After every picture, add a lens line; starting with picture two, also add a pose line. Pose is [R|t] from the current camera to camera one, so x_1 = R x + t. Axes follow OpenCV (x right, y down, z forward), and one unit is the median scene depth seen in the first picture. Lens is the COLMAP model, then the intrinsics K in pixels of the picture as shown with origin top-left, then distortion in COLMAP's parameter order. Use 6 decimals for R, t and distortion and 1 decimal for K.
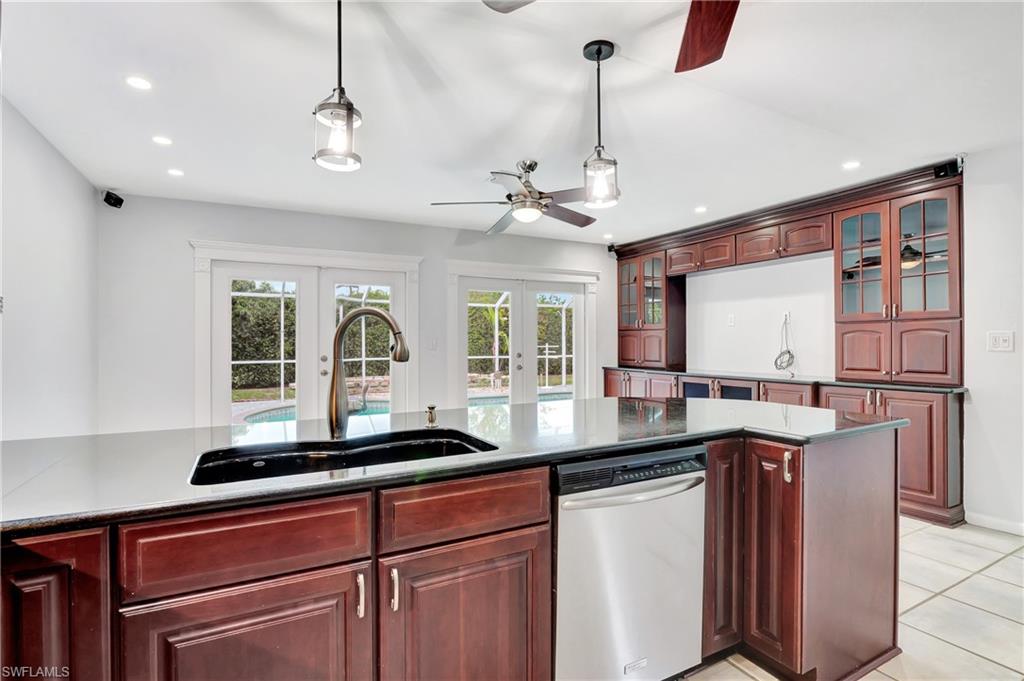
lens RADIAL K [[494.4, 0, 507.7], [0, 494.4, 335.6], [0, 0, 1]] dist [-0.006098, -0.004527]
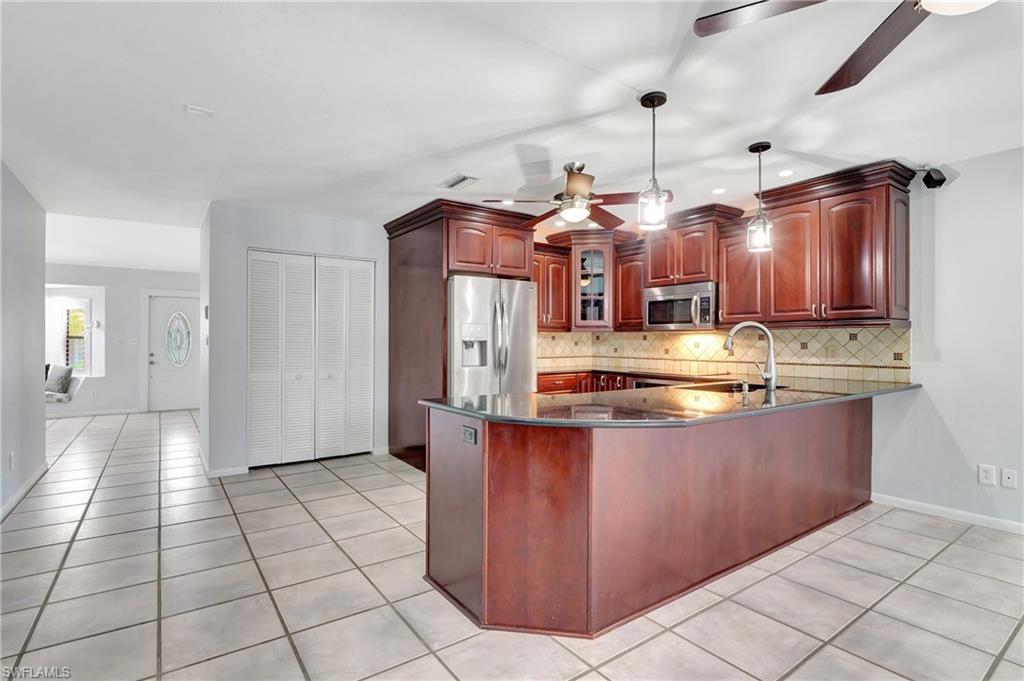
lens RADIAL K [[494.4, 0, 507.9], [0, 494.4, 341.5], [0, 0, 1]] dist [-0.006098, -0.004527]
pose [[-0.991518, 0.002207, -0.129947, 0.244856], [0.003766, 0.999924, -0.011753, 0.009850], [0.129912, -0.012142, -0.991451, 0.770028]]
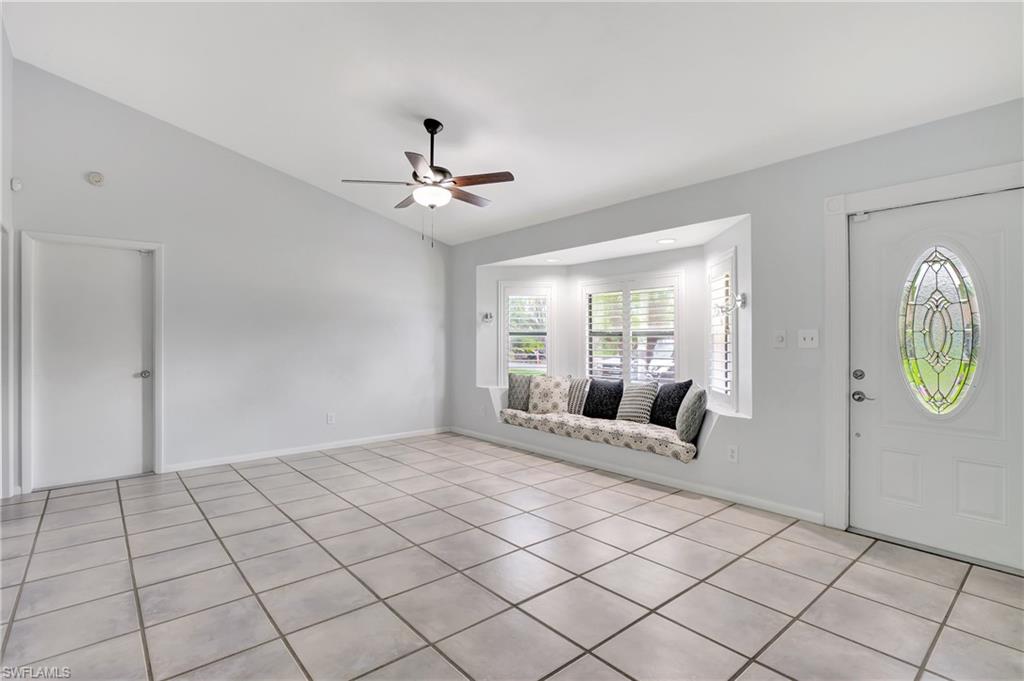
lens RADIAL K [[494.4, 0, 513.4], [0, 494.4, 333.5], [0, 0, 1]] dist [-0.006098, -0.004527]
pose [[-0.216284, 0.013240, 0.976241, 0.664768], [-0.006533, 0.999866, -0.015008, -0.005749], [-0.976309, -0.009623, -0.216169, -0.342082]]
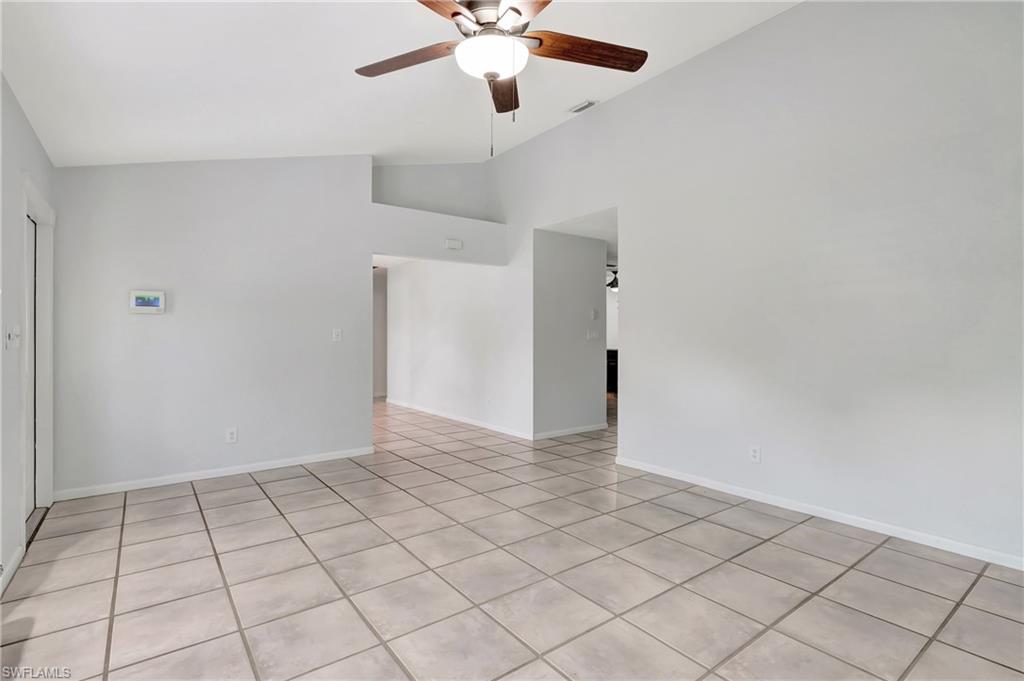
lens RADIAL K [[494.4, 0, 512.7], [0, 494.4, 334.3], [0, 0, 1]] dist [-0.006098, -0.004527]
pose [[0.148878, -0.000248, -0.988856, 1.649931], [0.012865, 0.999916, 0.001686, -0.007124], [0.988772, -0.012973, 0.148868, -0.412736]]
